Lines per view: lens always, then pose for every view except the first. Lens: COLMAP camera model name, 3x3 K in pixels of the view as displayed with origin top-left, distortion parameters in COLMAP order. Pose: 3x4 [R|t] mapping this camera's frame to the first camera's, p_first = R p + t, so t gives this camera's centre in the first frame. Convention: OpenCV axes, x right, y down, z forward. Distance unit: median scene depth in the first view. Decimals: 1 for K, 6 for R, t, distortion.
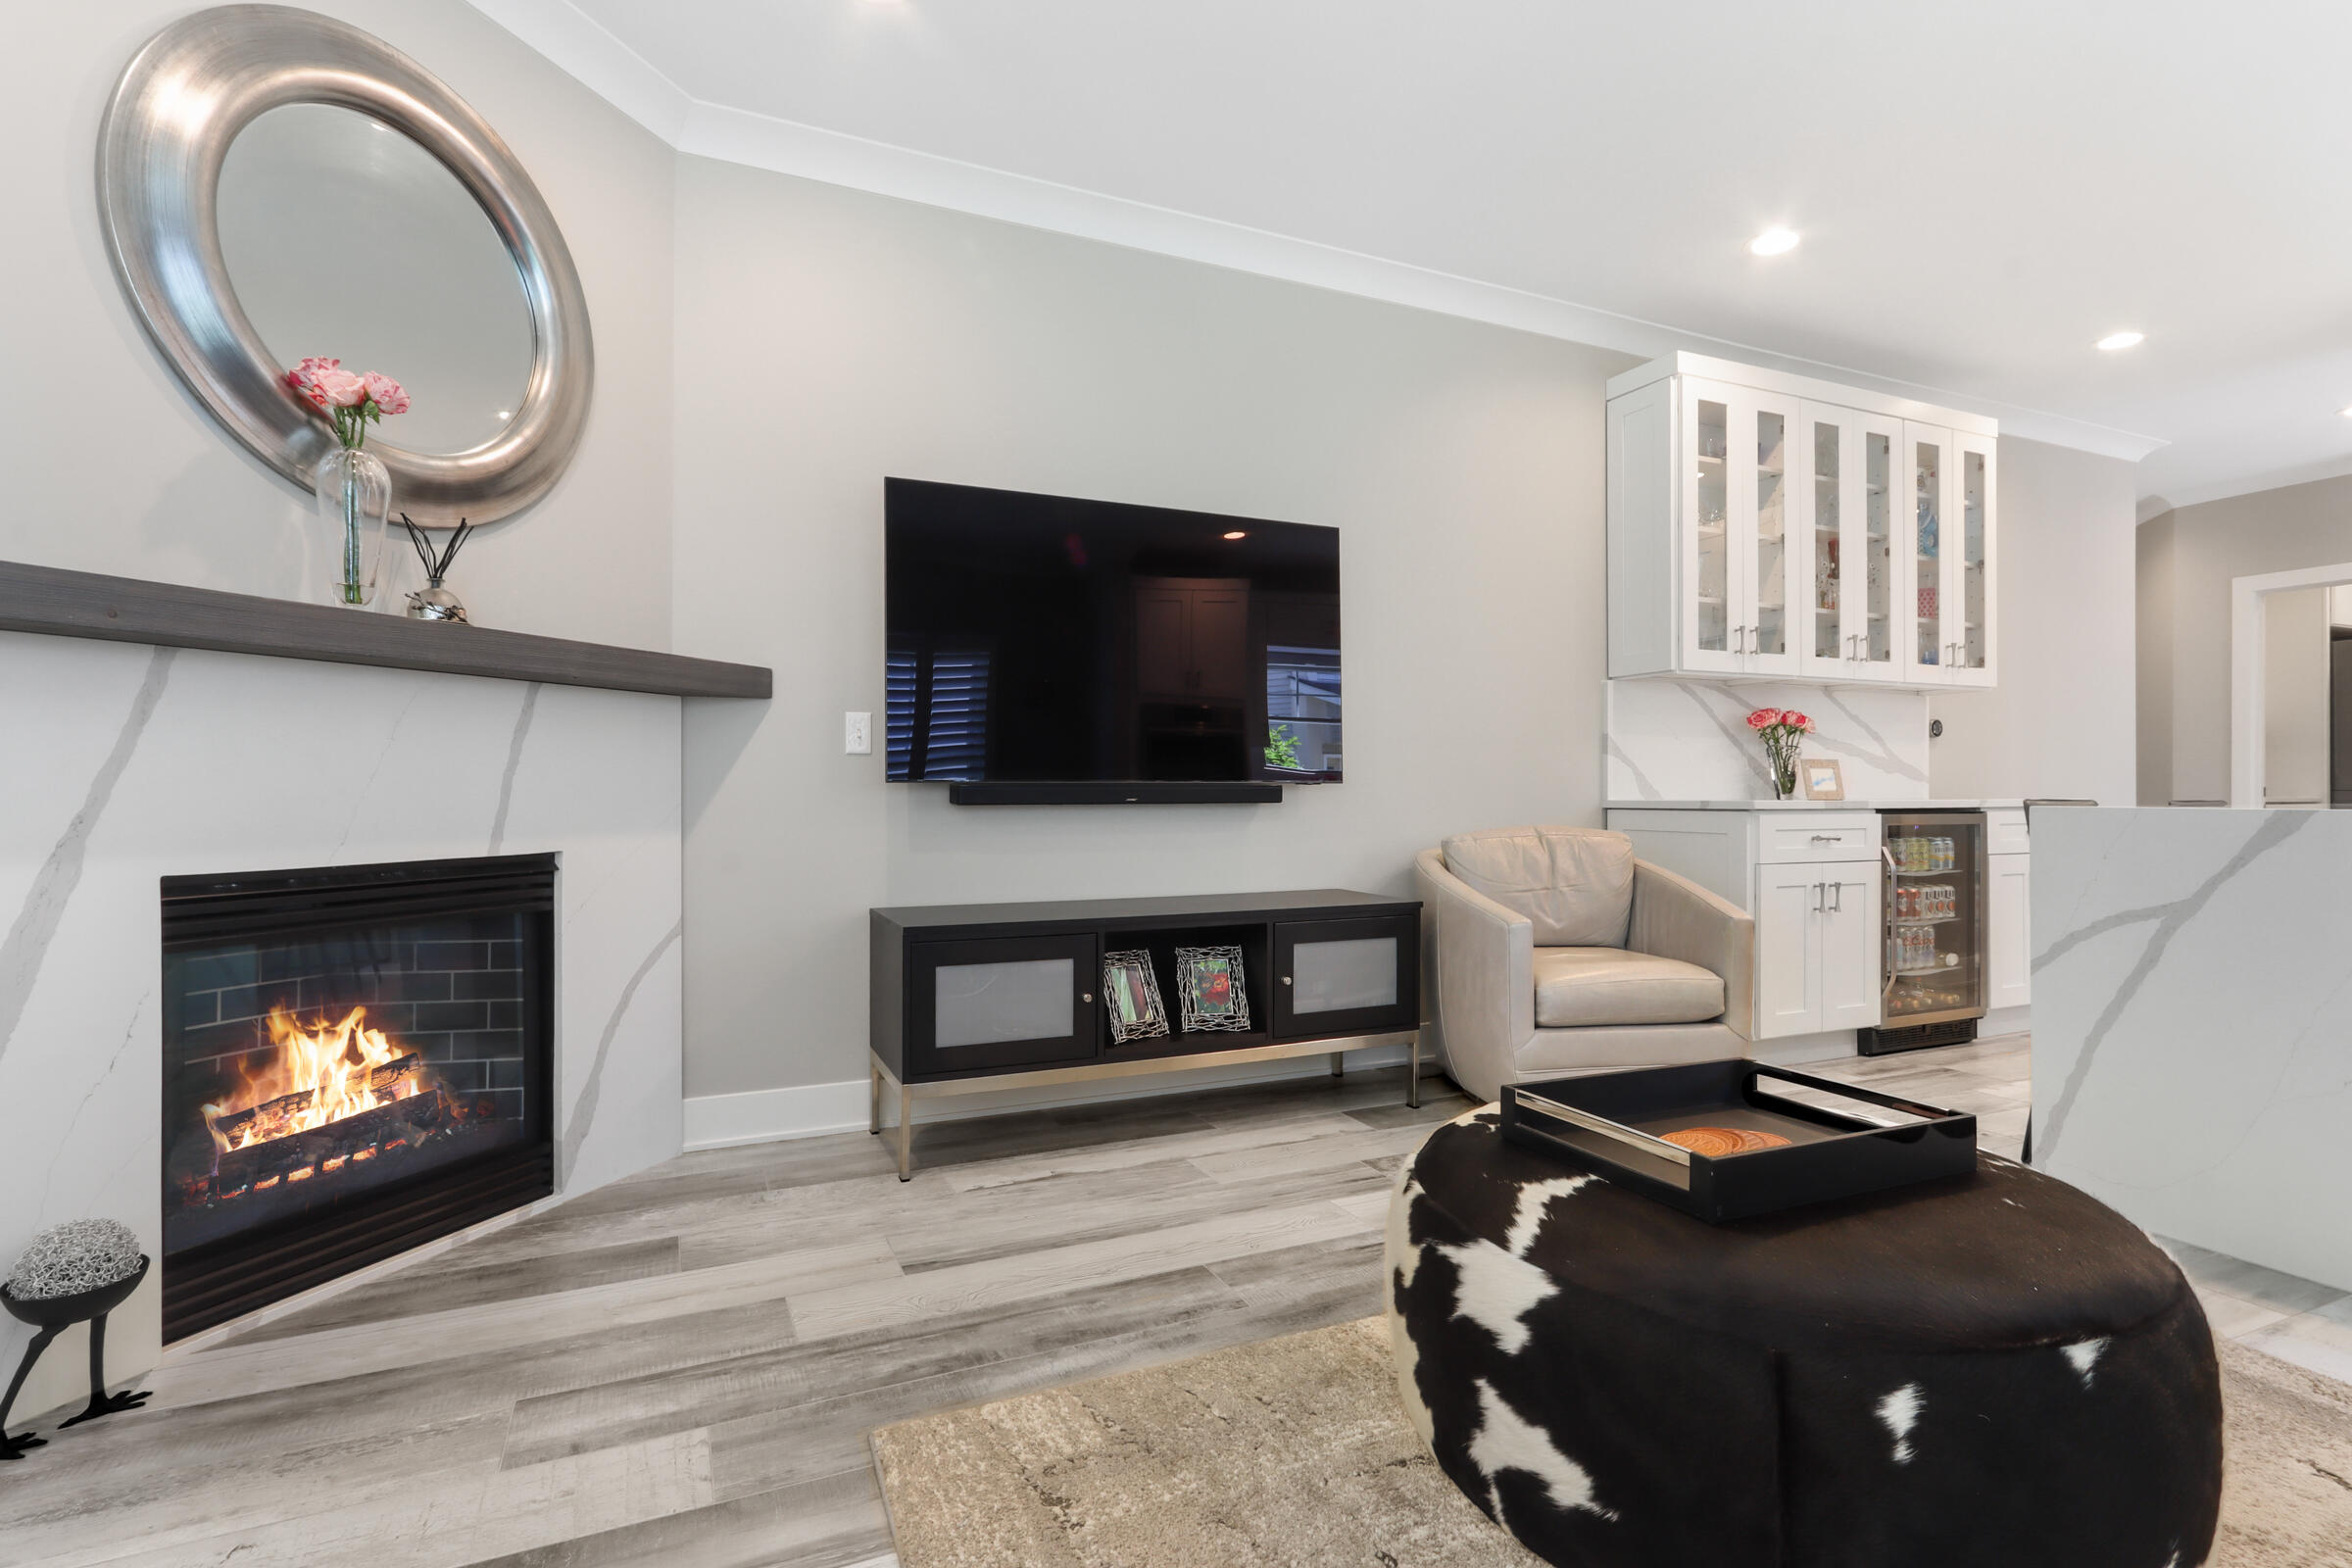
lens RADIAL K [[1125.6, 0, 1168.5], [0, 1125.6, 793.5], [0, 0, 1]] dist [0.003306, 0.003374]
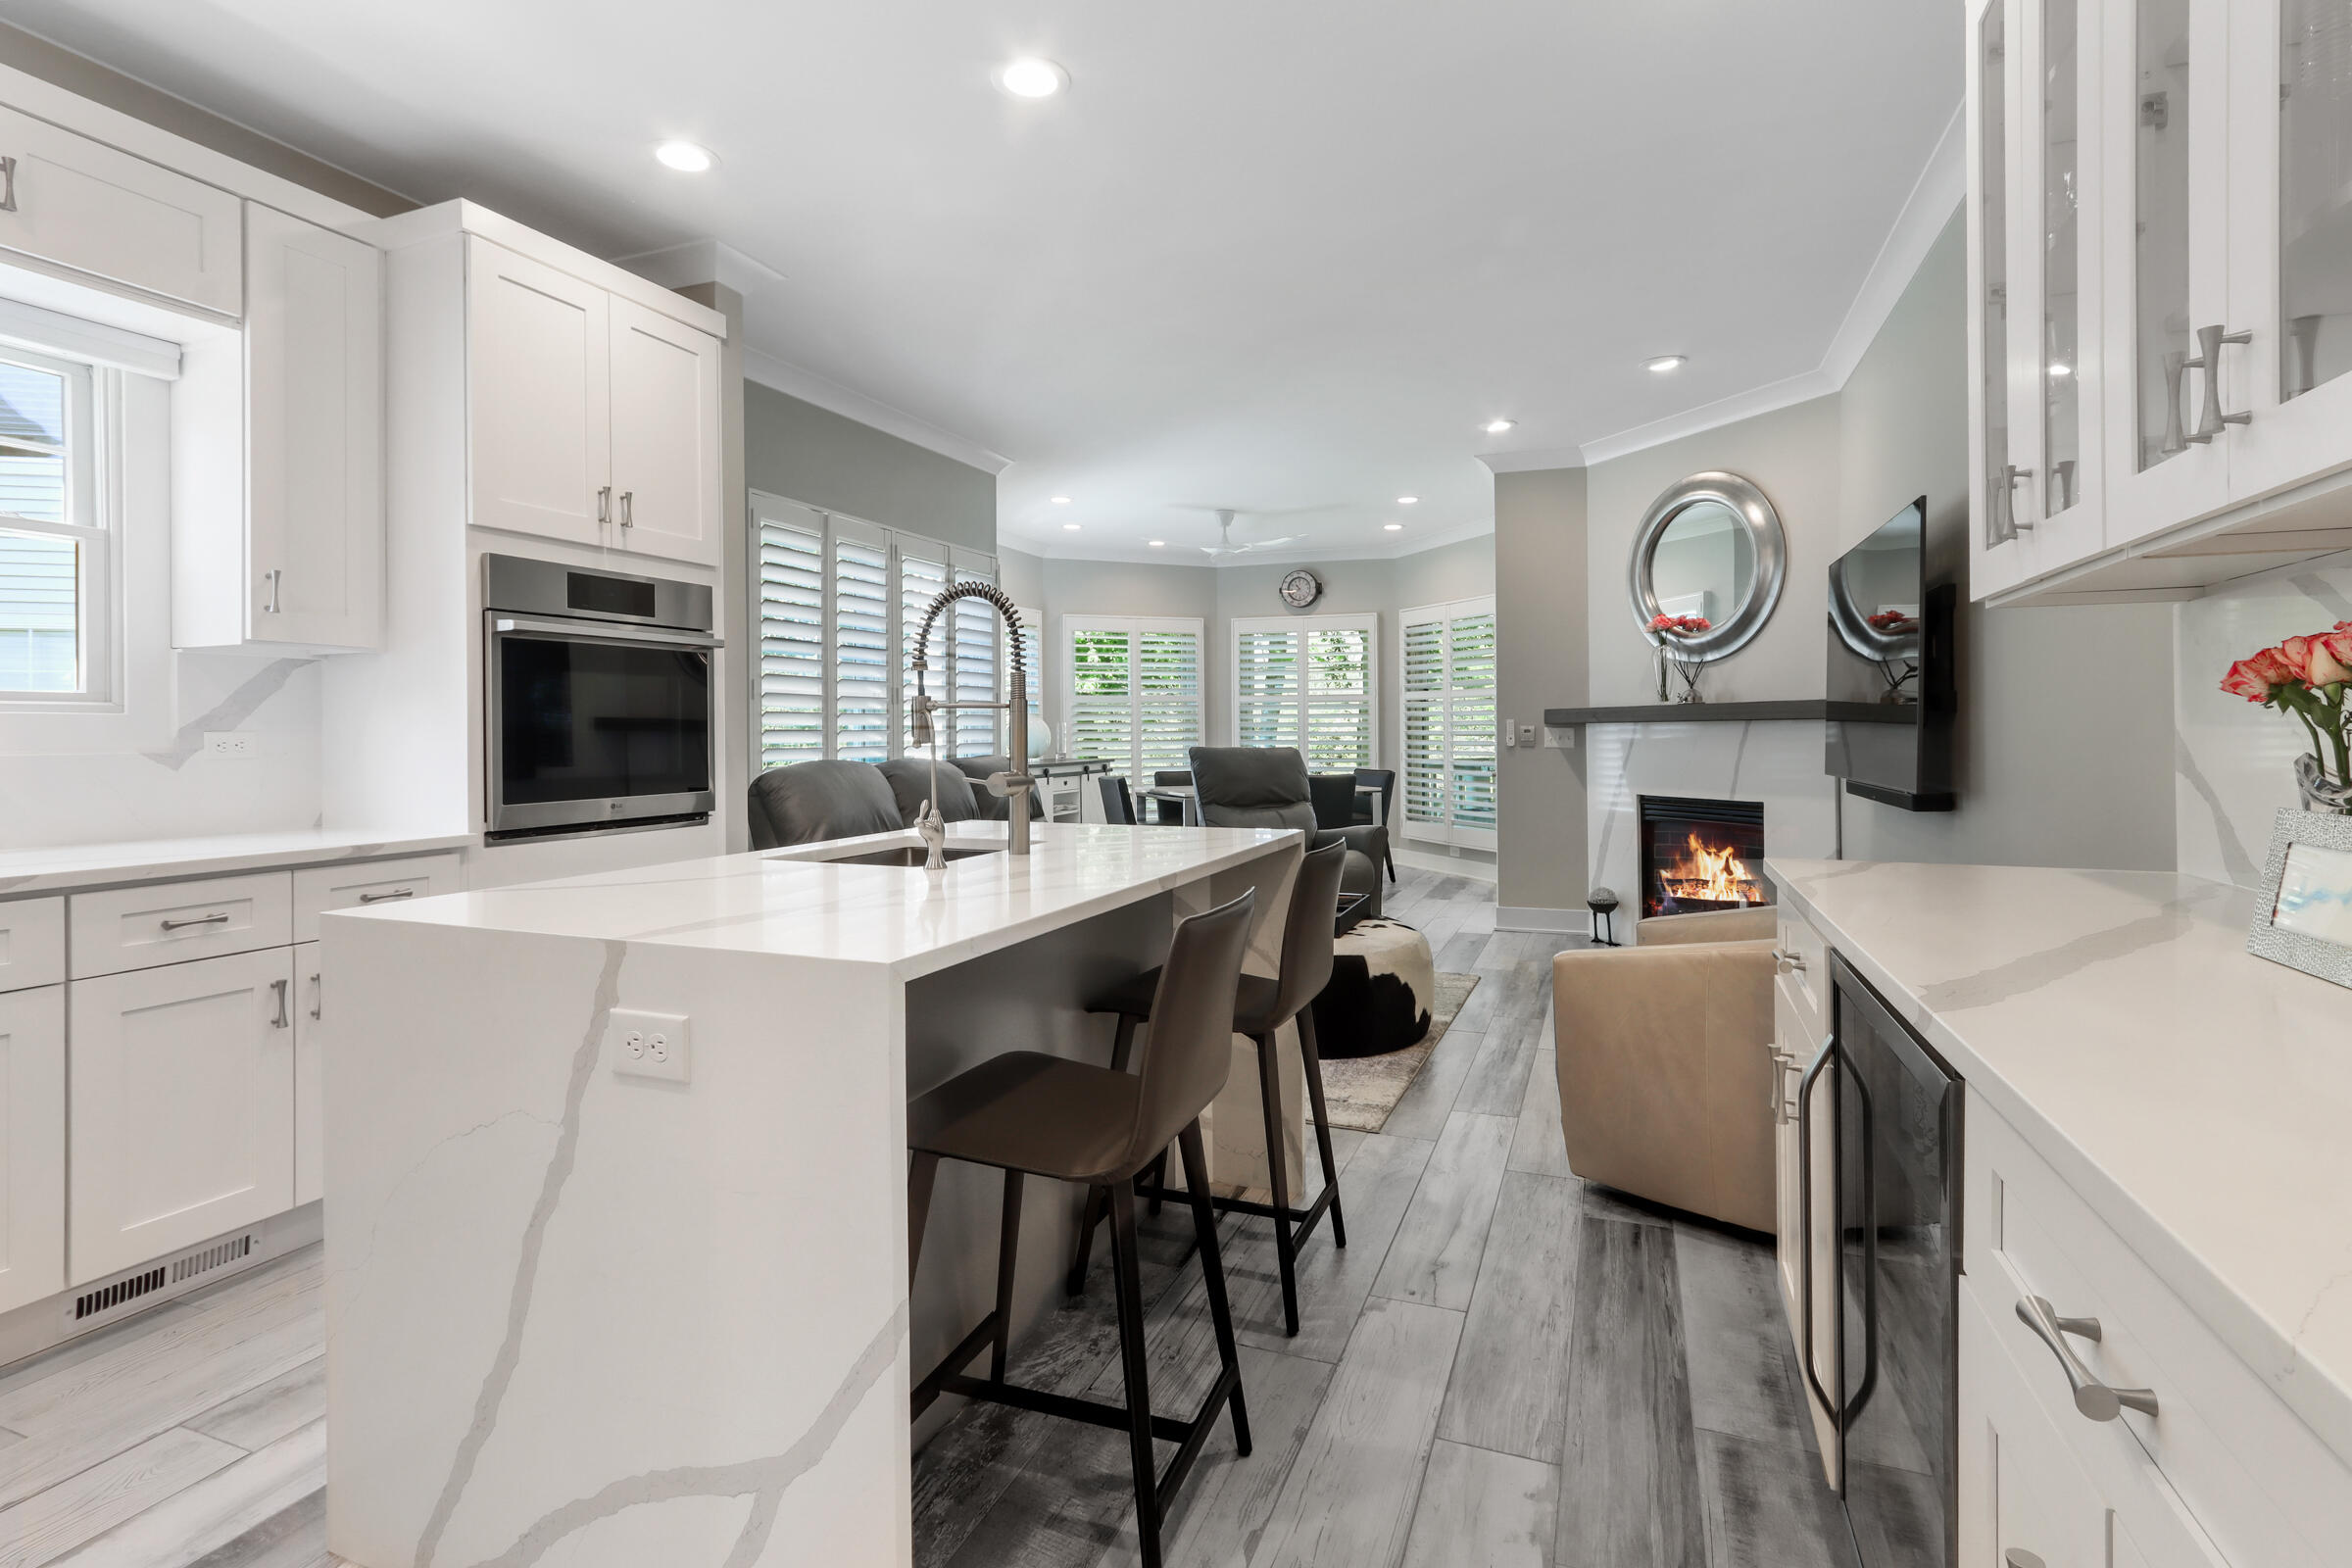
lens RADIAL K [[1125.6, 0, 1177.4], [0, 1125.6, 715.3], [0, 0, 1]] dist [0.003306, 0.003374]
pose [[-0.722047, -0.003813, -0.691834, 1.301962], [0.005696, 0.999918, -0.011456, -0.070381], [0.691821, -0.012212, -0.721966, 1.386400]]
